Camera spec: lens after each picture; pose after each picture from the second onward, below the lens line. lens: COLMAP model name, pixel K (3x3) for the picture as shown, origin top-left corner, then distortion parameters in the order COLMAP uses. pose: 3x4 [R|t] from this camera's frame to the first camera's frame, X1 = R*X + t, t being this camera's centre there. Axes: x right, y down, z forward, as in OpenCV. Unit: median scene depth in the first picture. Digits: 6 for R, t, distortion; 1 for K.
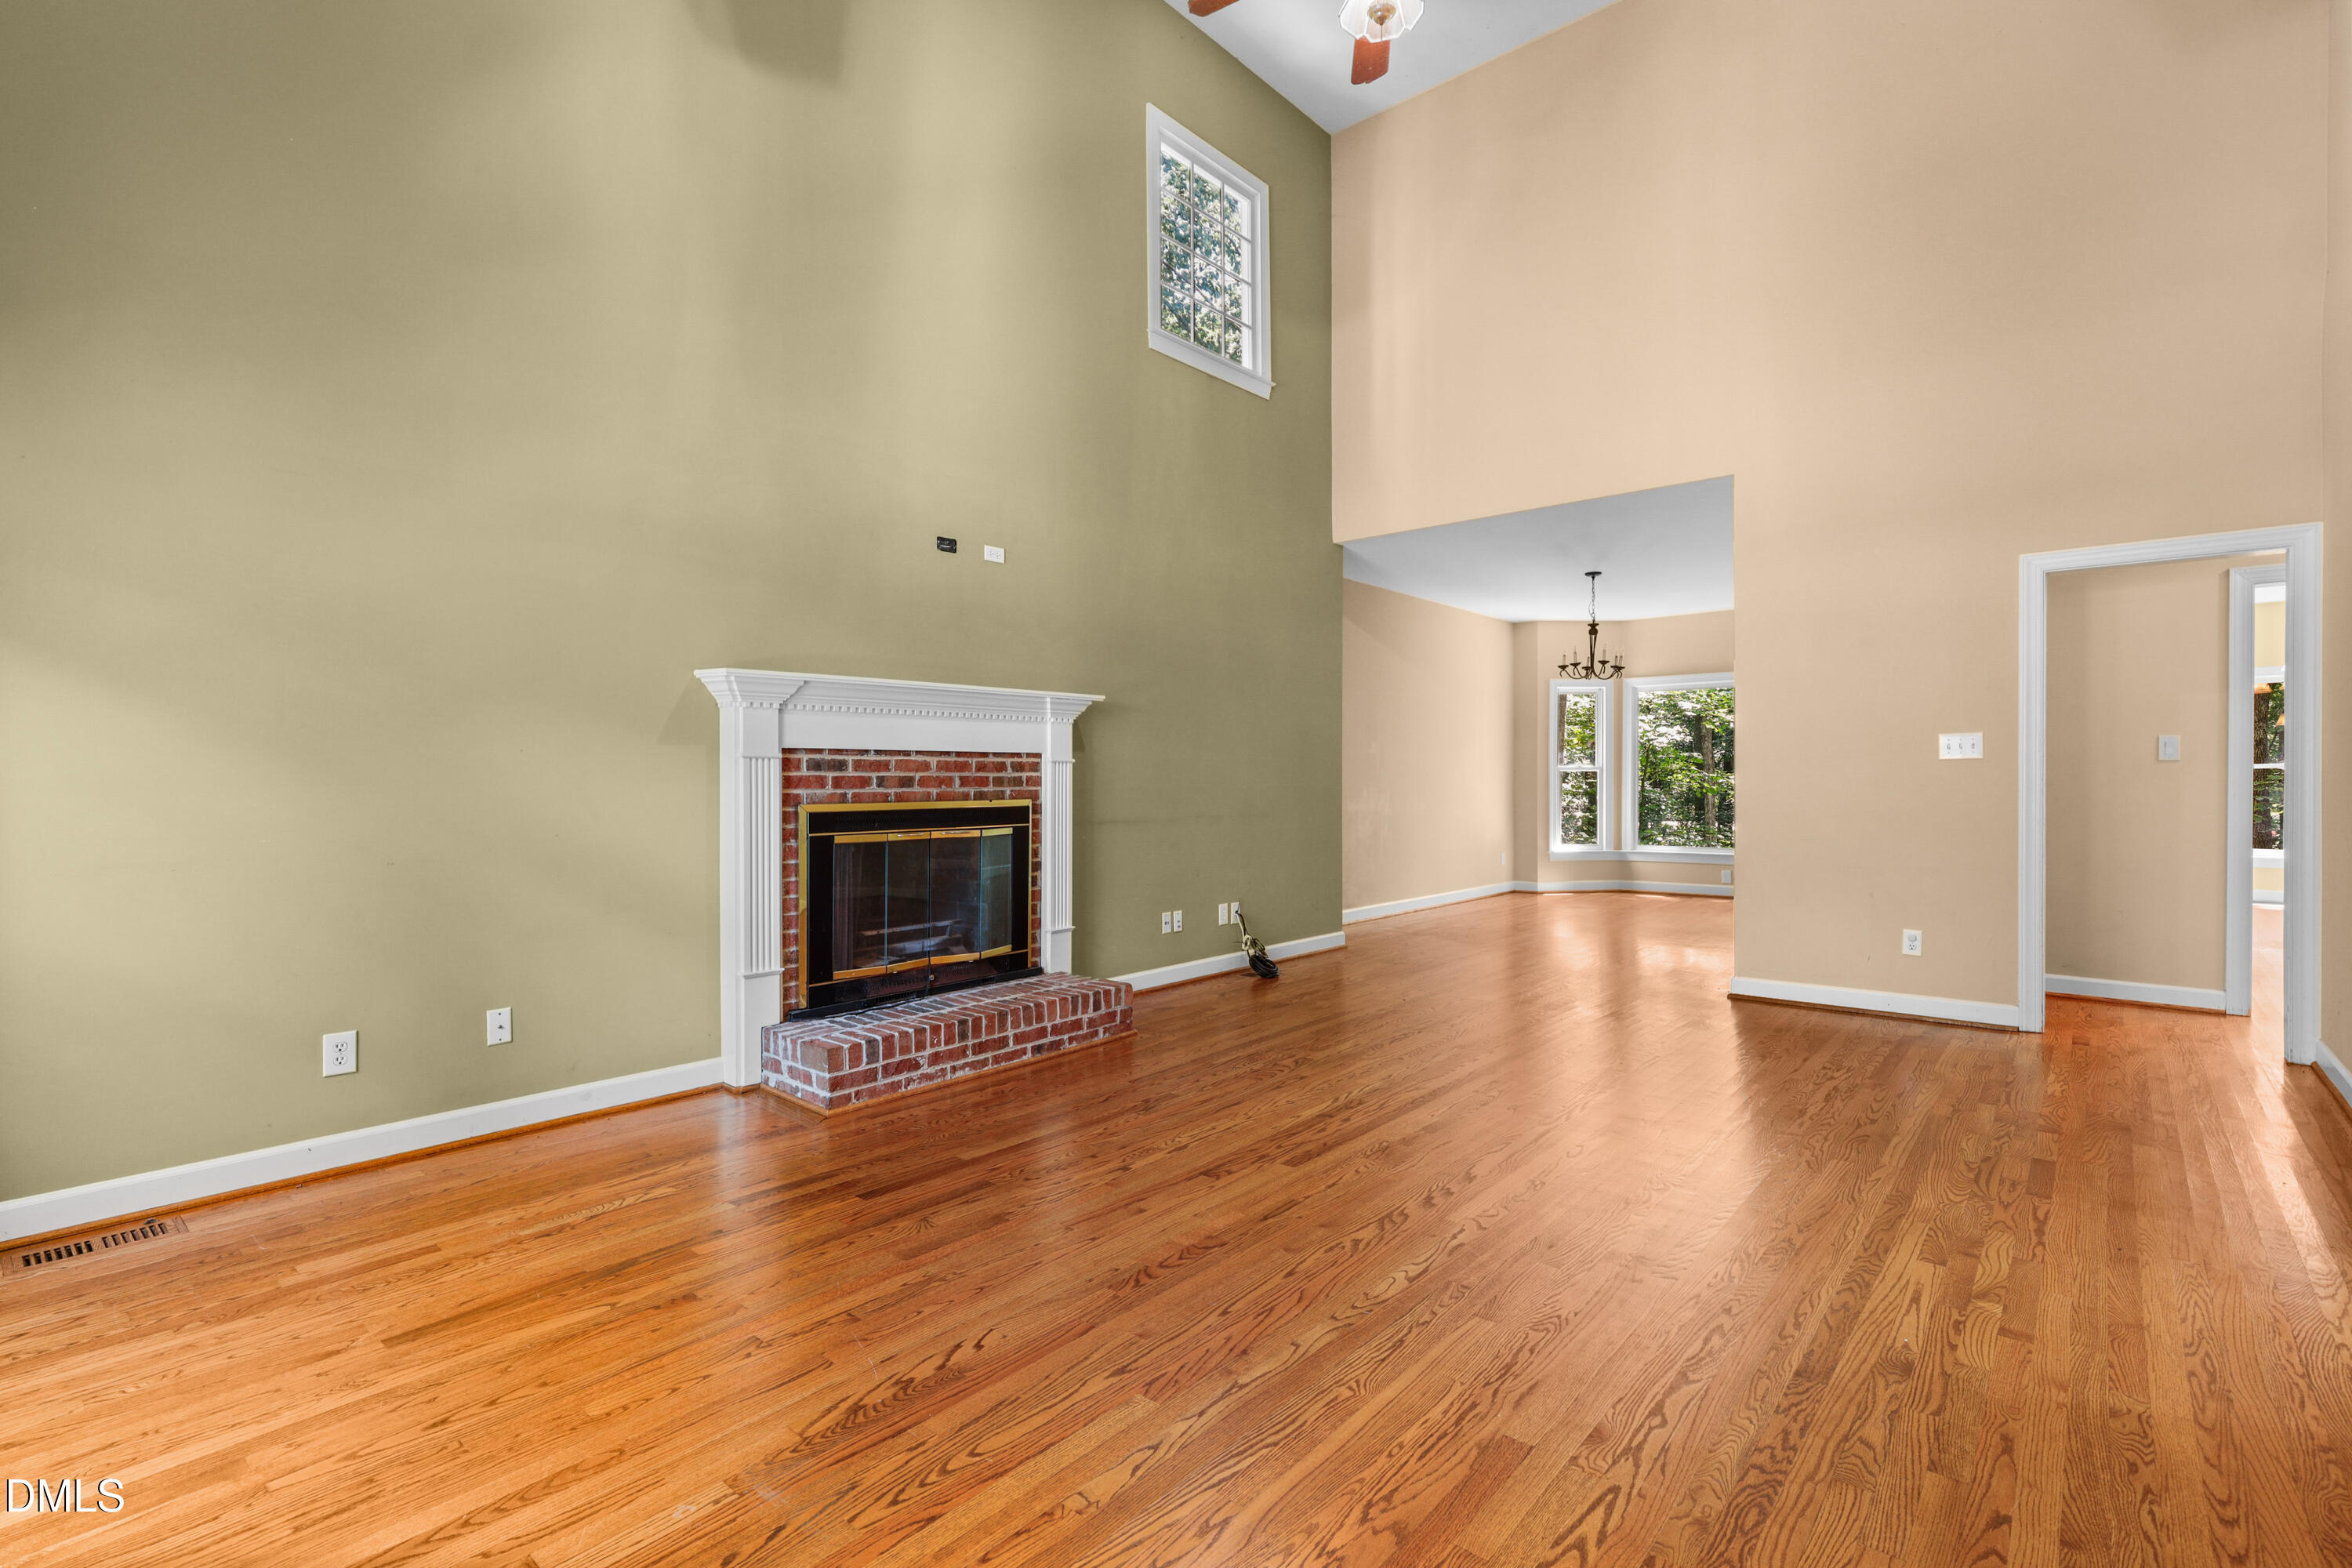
lens RADIAL K [[1076.6, 0, 1185.9], [0, 1076.6, 784.2], [0, 0, 1]] dist [0.006040, 0.000428]
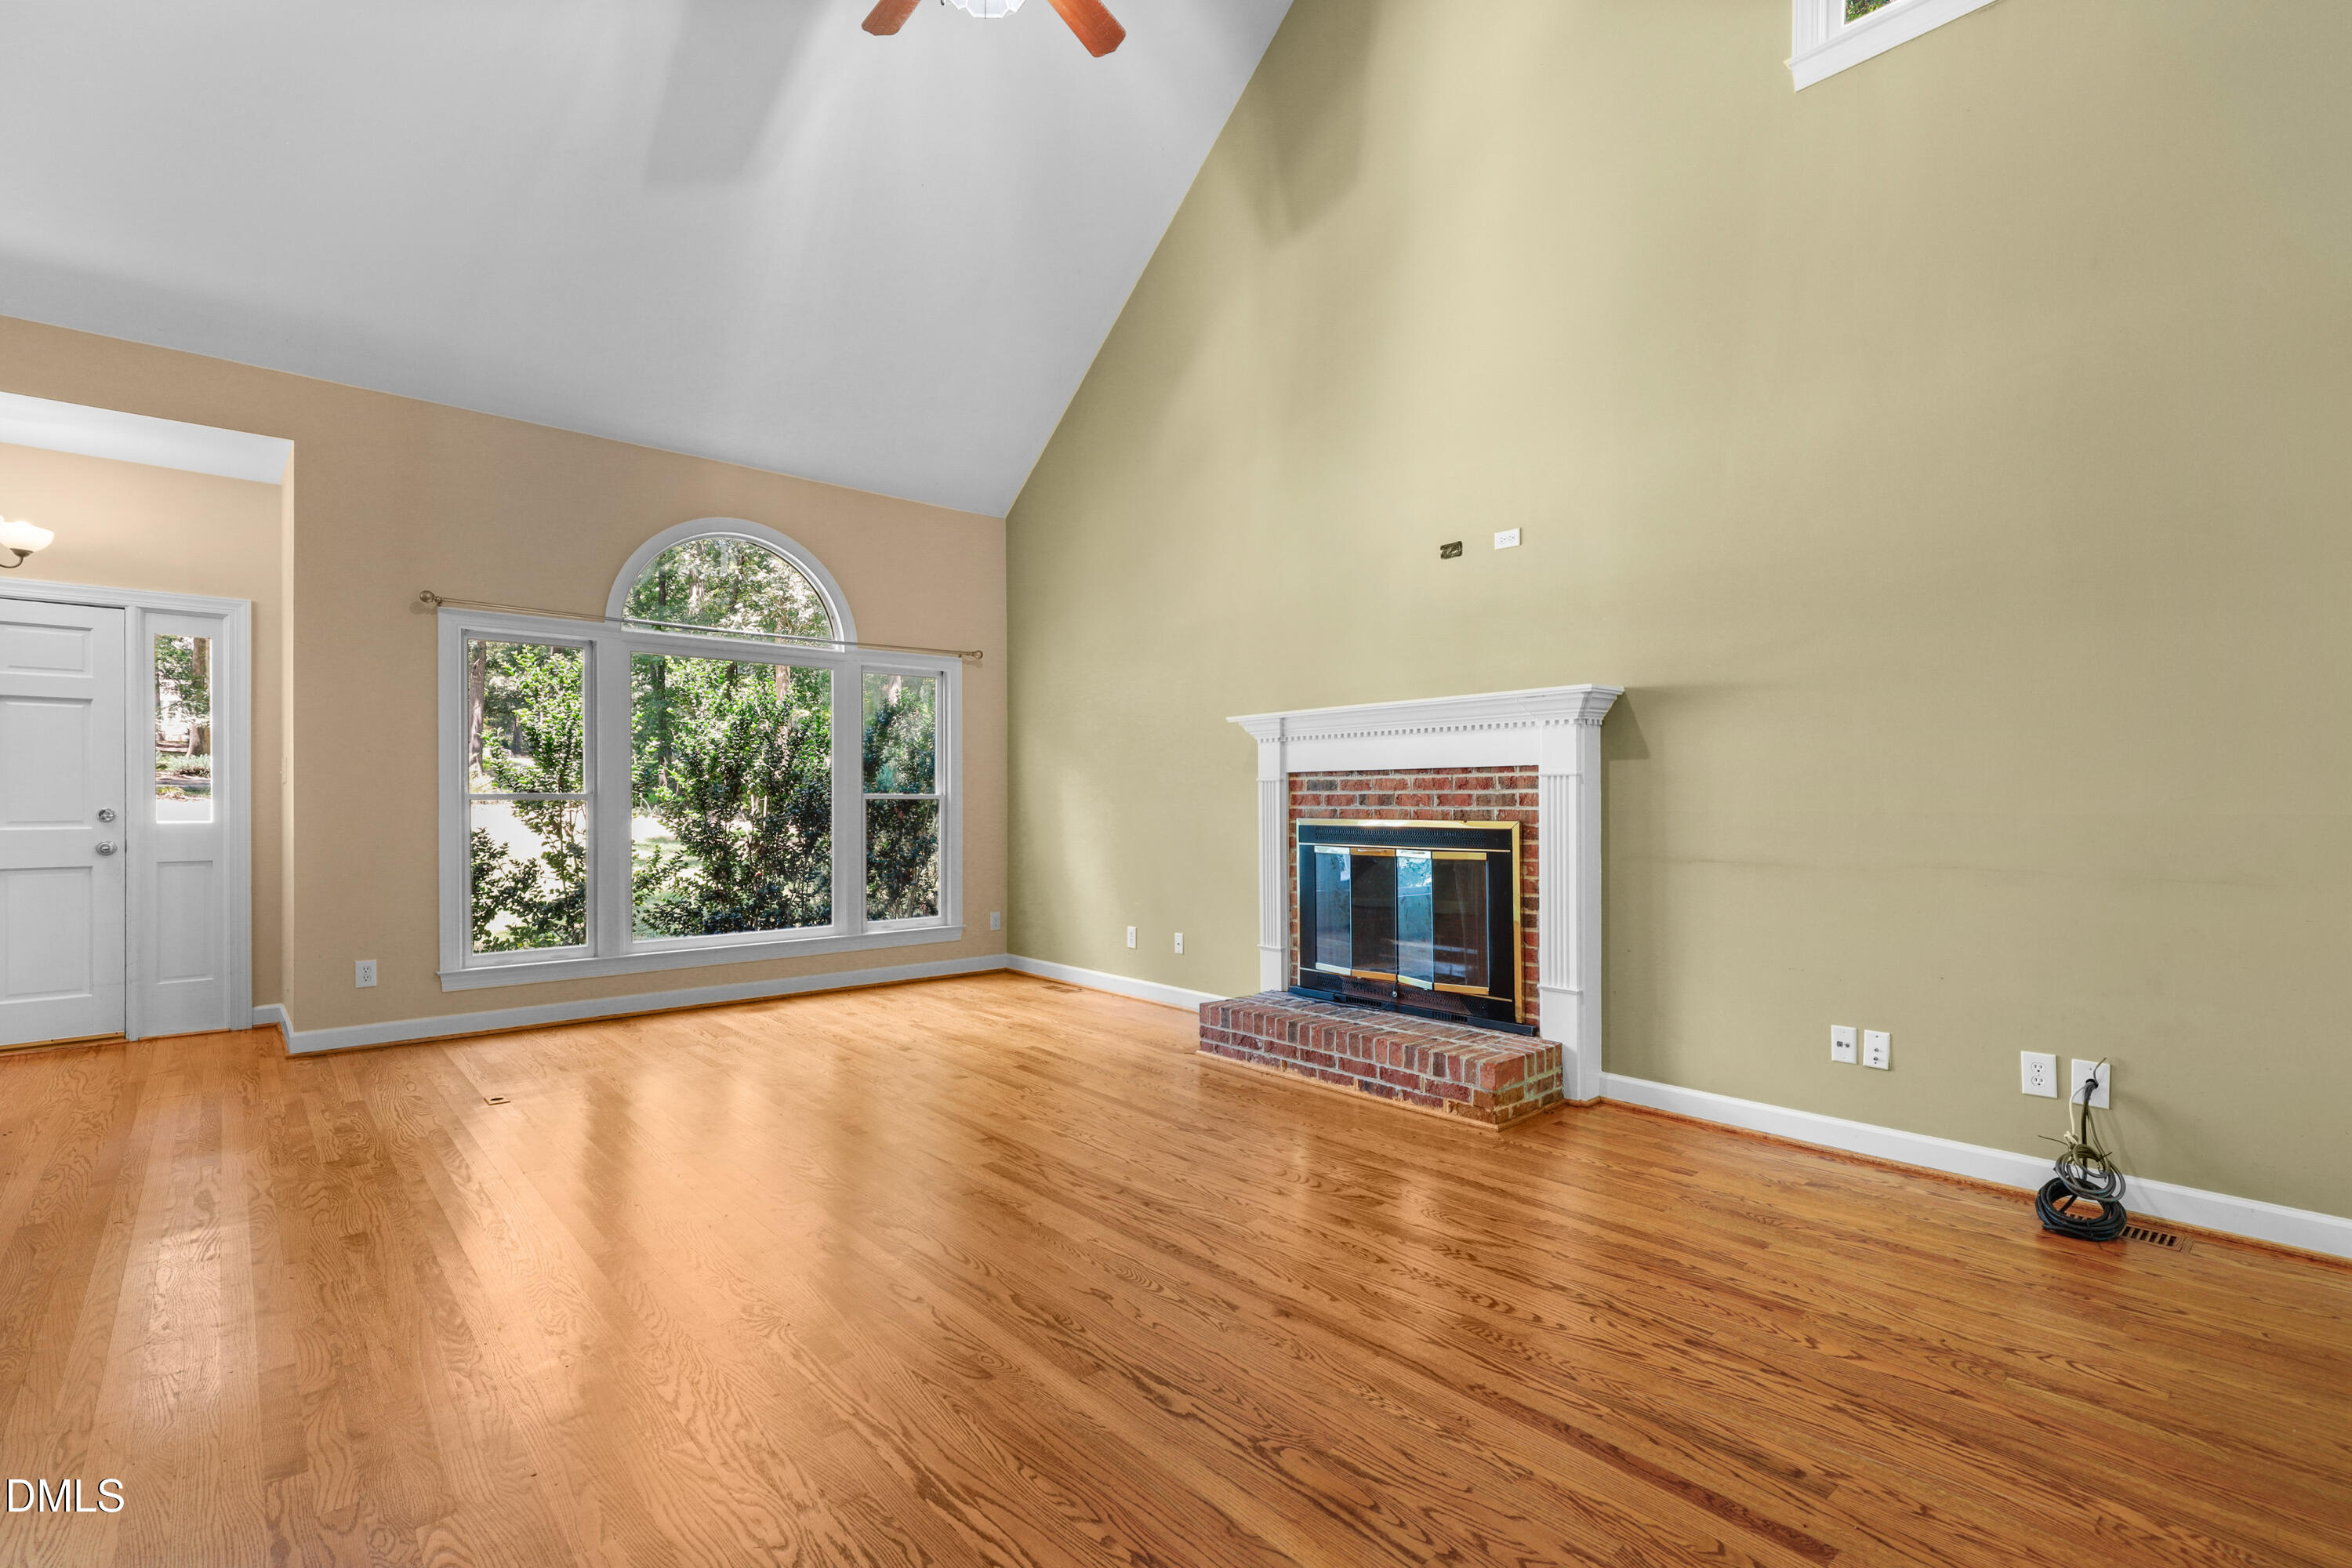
lens RADIAL K [[1076.6, 0, 1186.1], [0, 1076.6, 789.3], [0, 0, 1]] dist [0.006040, 0.000428]
pose [[-0.137416, -0.007604, -0.990484, 0.784842], [-0.002836, 0.999969, -0.007283, -0.004311], [0.990509, 0.001808, -0.137434, 0.939482]]
